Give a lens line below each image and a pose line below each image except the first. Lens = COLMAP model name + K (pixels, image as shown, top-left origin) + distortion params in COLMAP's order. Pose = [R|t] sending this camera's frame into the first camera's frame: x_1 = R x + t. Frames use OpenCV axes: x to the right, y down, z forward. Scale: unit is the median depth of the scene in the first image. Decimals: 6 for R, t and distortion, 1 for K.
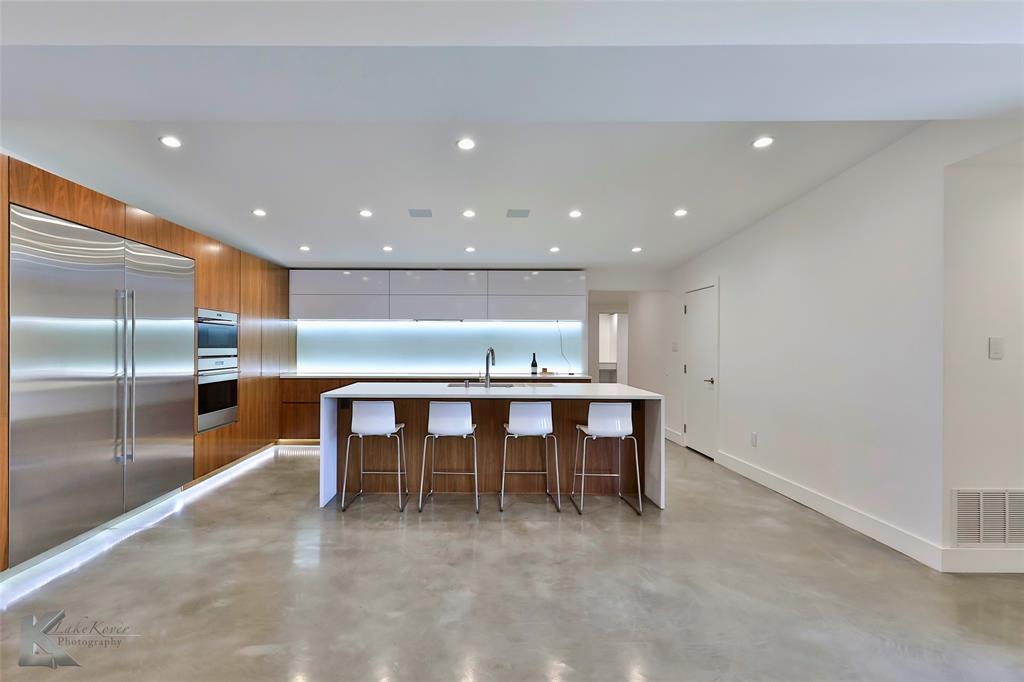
lens RADIAL K [[499.5, 0, 478.5], [0, 499.5, 341.7], [0, 0, 1]] dist [0.013933, -0.000323]
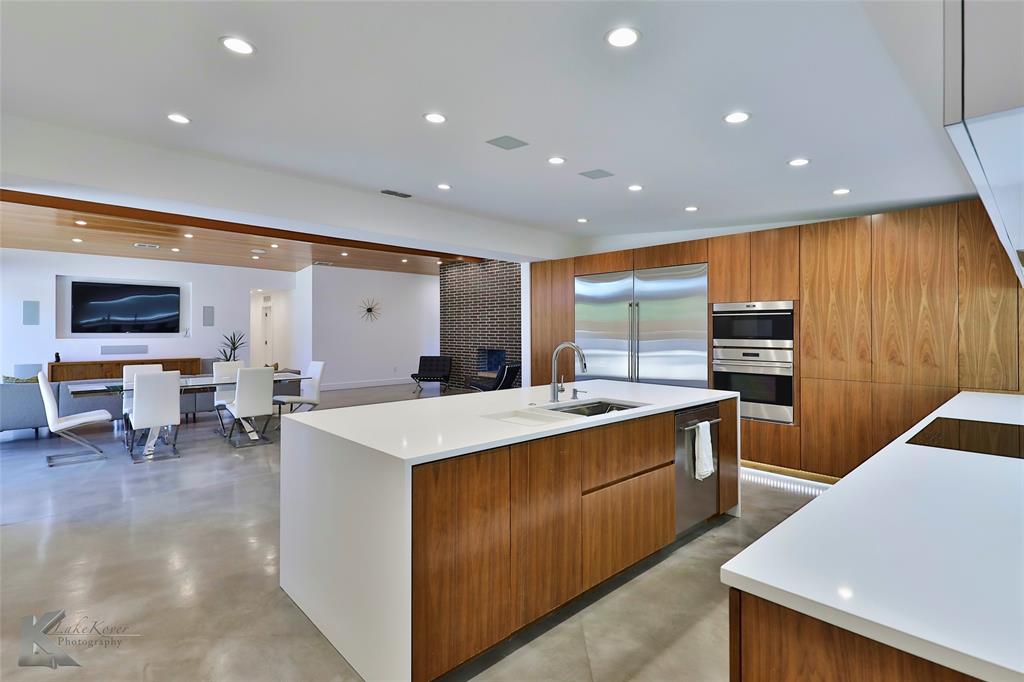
lens RADIAL K [[499.4, 0, 518.6], [0, 499.4, 325.7], [0, 0, 1]] dist [0.013671, -0.001951]
pose [[-0.728595, -0.010689, -0.684861, 0.566499], [0.001676, 0.999847, -0.017388, 0.002465], [0.684943, -0.013817, -0.728466, 1.608864]]
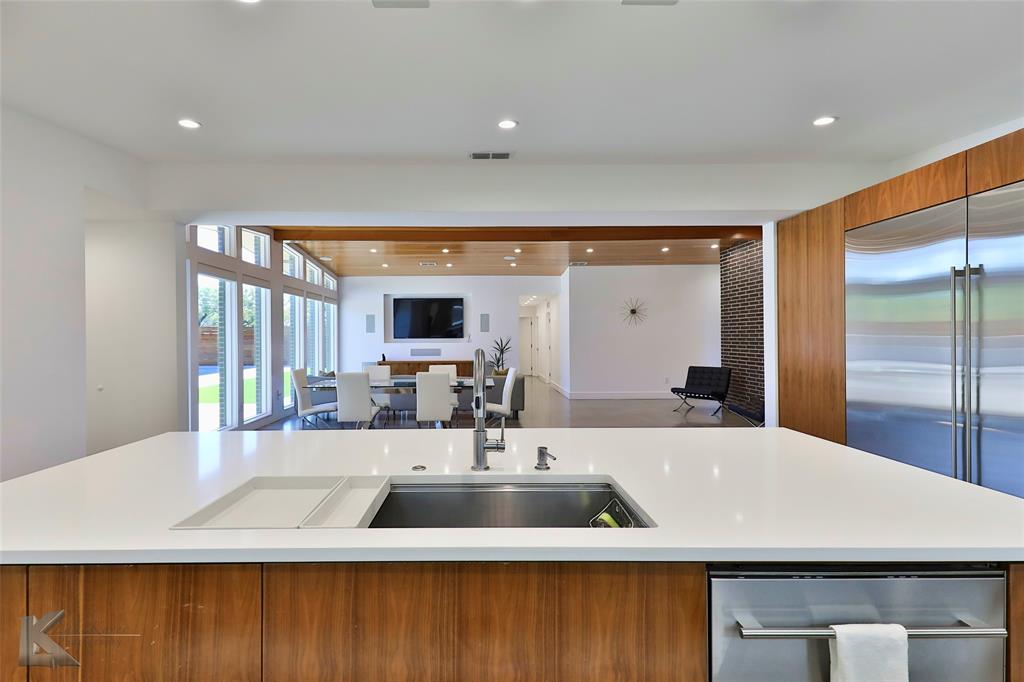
lens RADIAL K [[499.5, 0, 478.5], [0, 499.5, 341.7], [0, 0, 1]] dist [0.013933, -0.000323]
pose [[-0.999837, 0.002367, 0.017891, 0.005995], [0.002395, 0.999996, 0.001558, 0.006845], [-0.017887, 0.001601, -0.999839, 1.473959]]
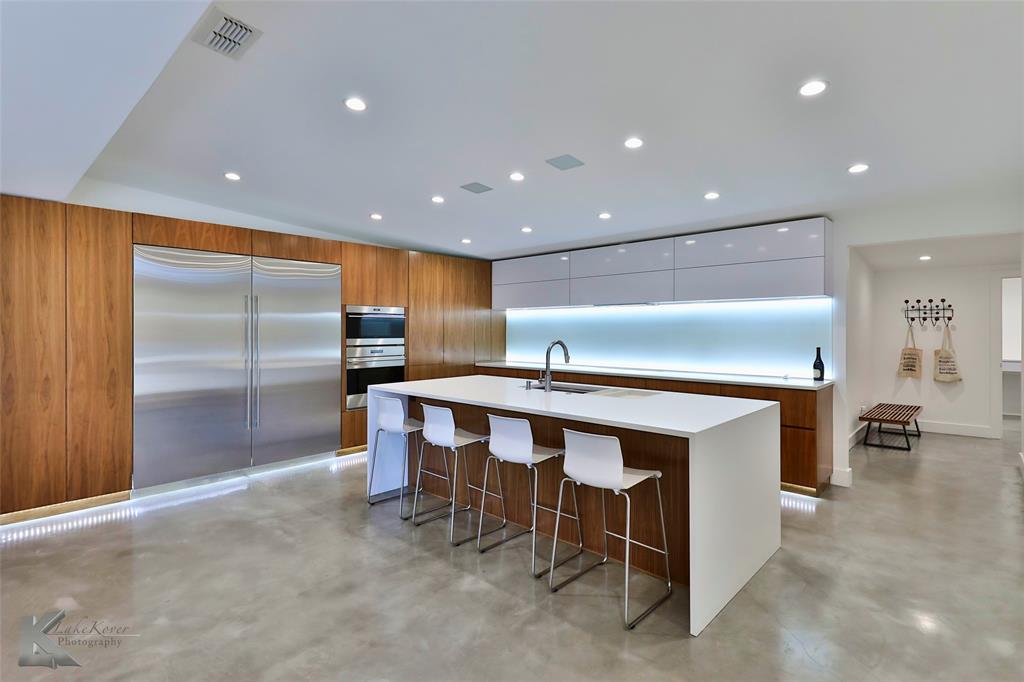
lens RADIAL K [[499.4, 0, 518.6], [0, 499.4, 325.7], [0, 0, 1]] dist [0.013671, -0.001951]
pose [[0.734404, -0.008602, -0.678658, 0.574105], [0.007770, 0.999961, -0.004266, -0.010078], [0.678668, -0.002141, 0.734442, 0.431463]]
